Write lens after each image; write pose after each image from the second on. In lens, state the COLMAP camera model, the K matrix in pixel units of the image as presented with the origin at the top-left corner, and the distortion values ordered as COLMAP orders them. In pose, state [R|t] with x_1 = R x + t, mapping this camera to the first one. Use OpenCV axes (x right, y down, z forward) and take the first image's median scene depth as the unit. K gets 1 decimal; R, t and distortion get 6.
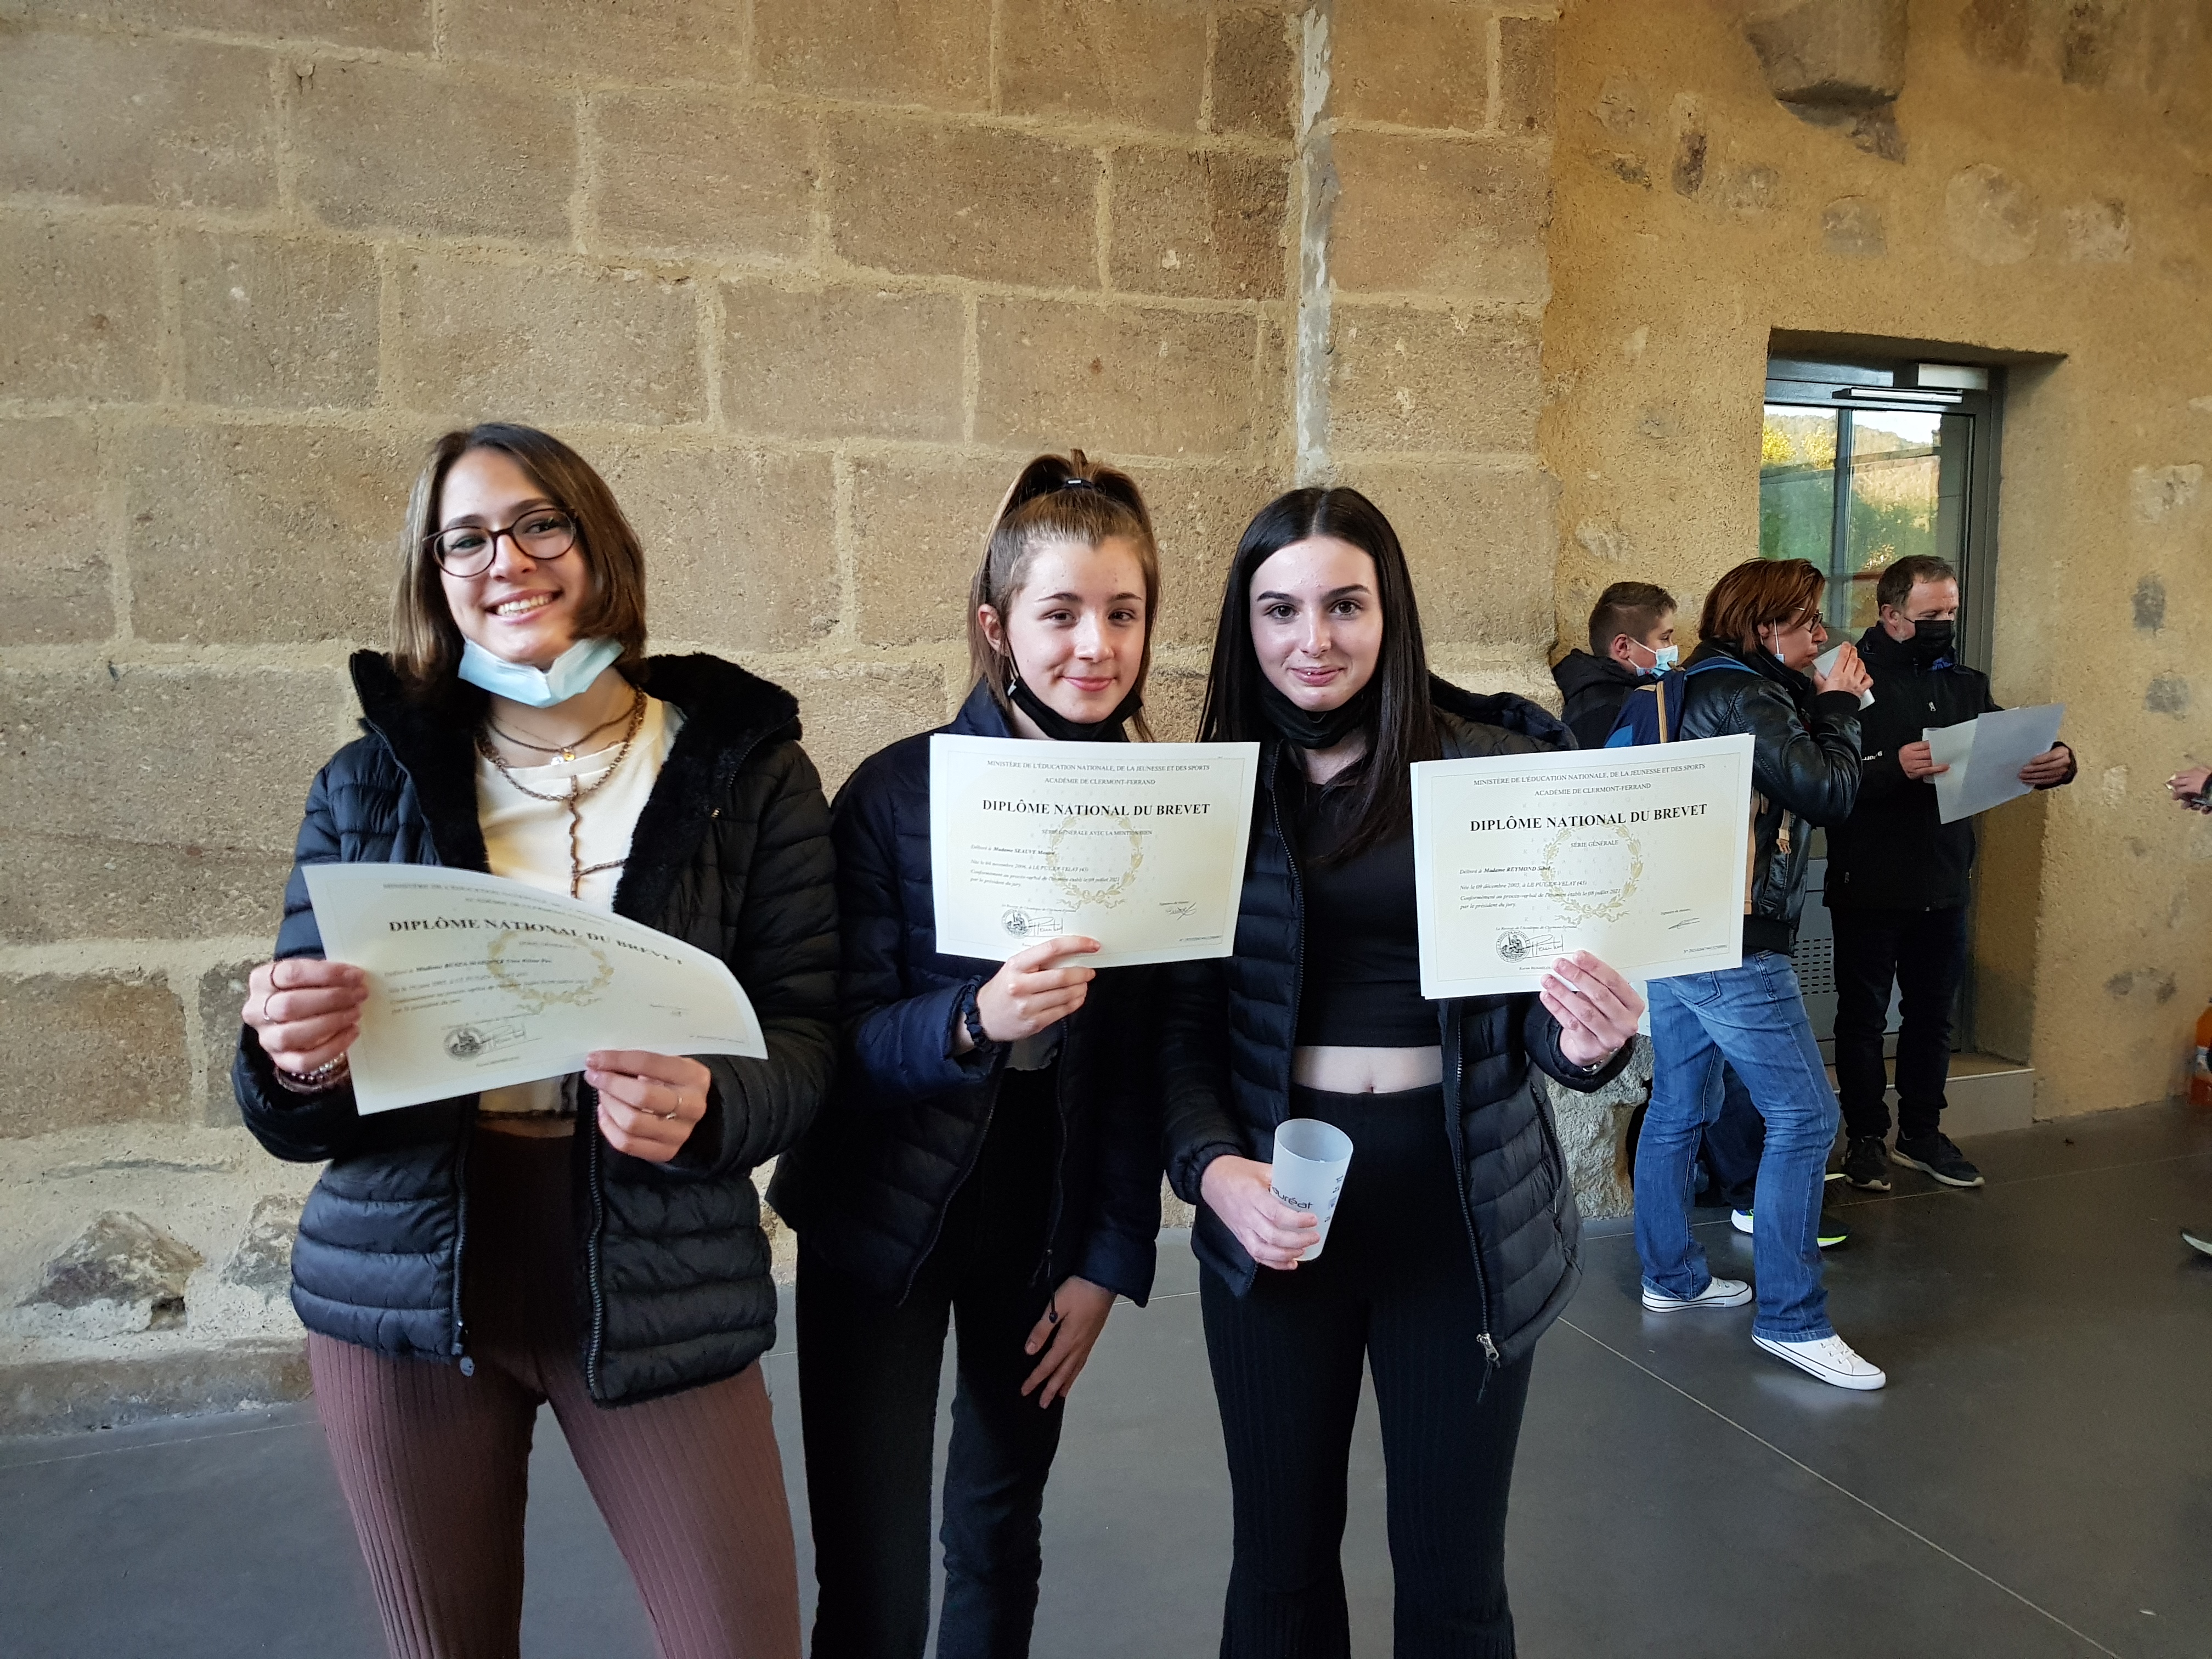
lens RADIAL K [[1711.2, 0, 1095.5], [0, 1711.2, 836.1], [0, 0, 1]] dist [0.056681, -0.078561]
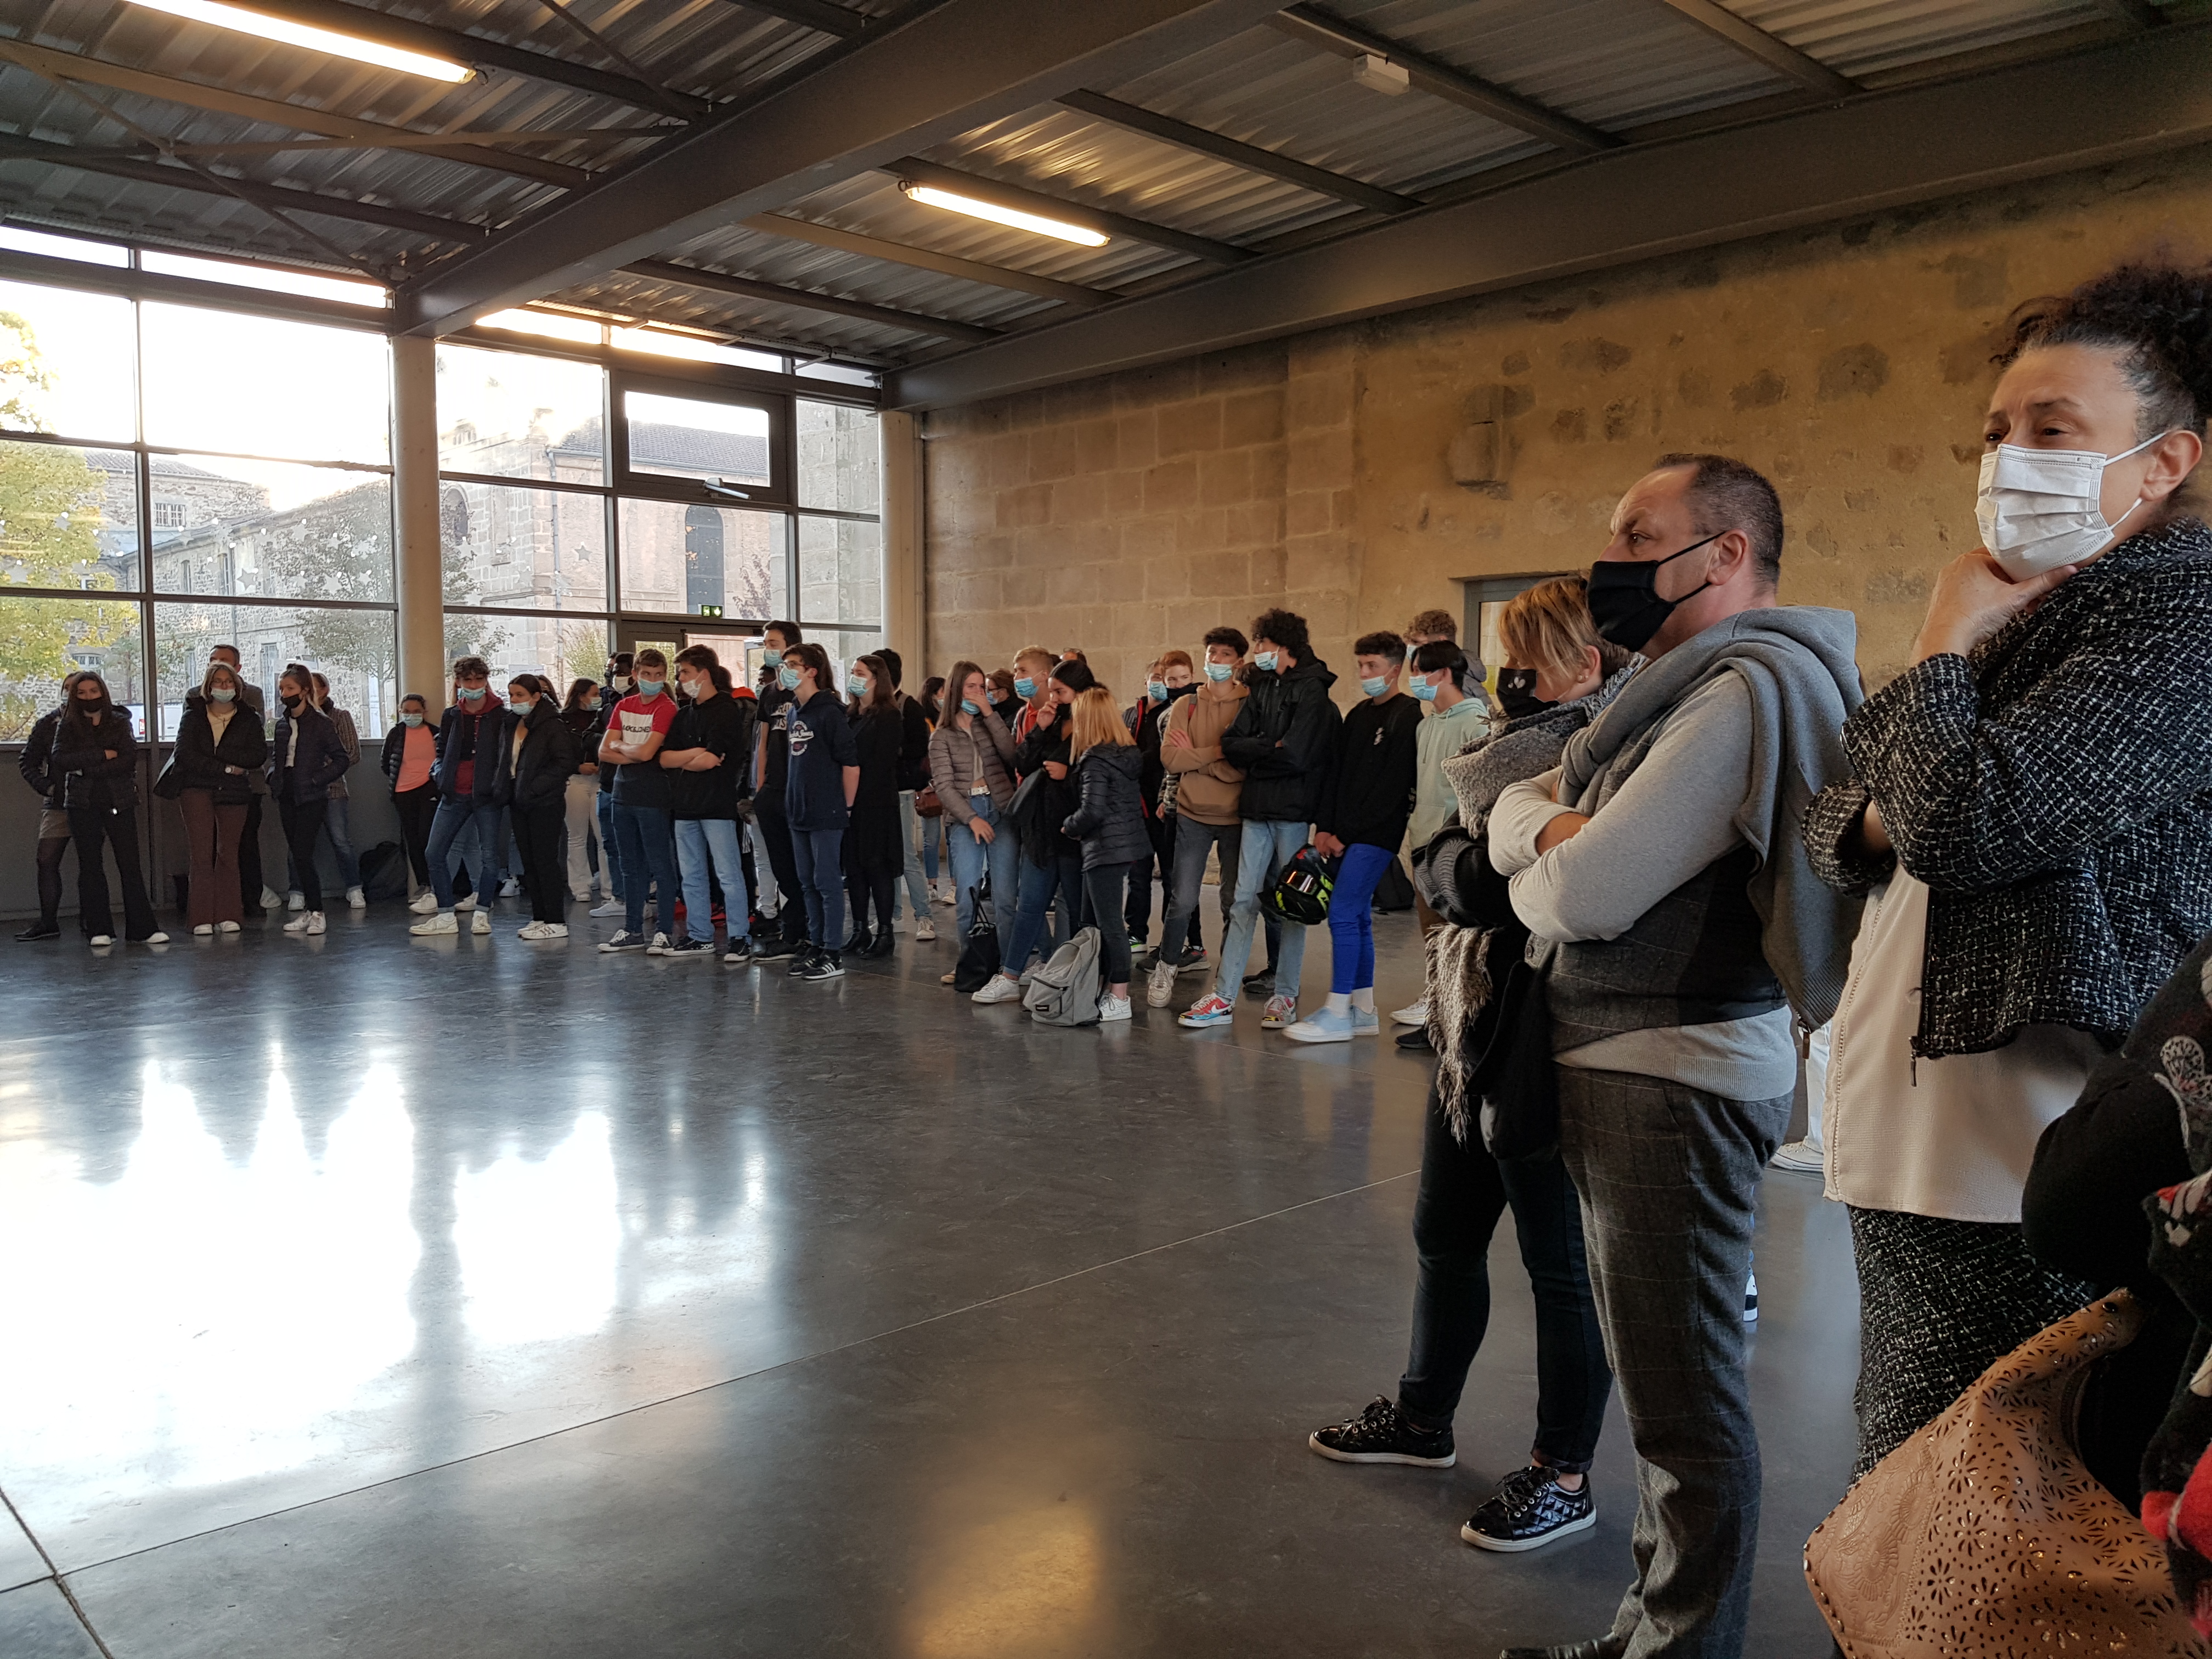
lens RADIAL K [[1711.2, 0, 1097.8], [0, 1711.2, 873.3], [0, 0, 1]] dist [0.056681, -0.078561]
pose [[0.386100, 0.084559, -0.918573, 2.856516], [-0.103084, 0.993508, 0.048129, 0.076733], [0.916679, 0.076108, 0.392310, -0.480414]]
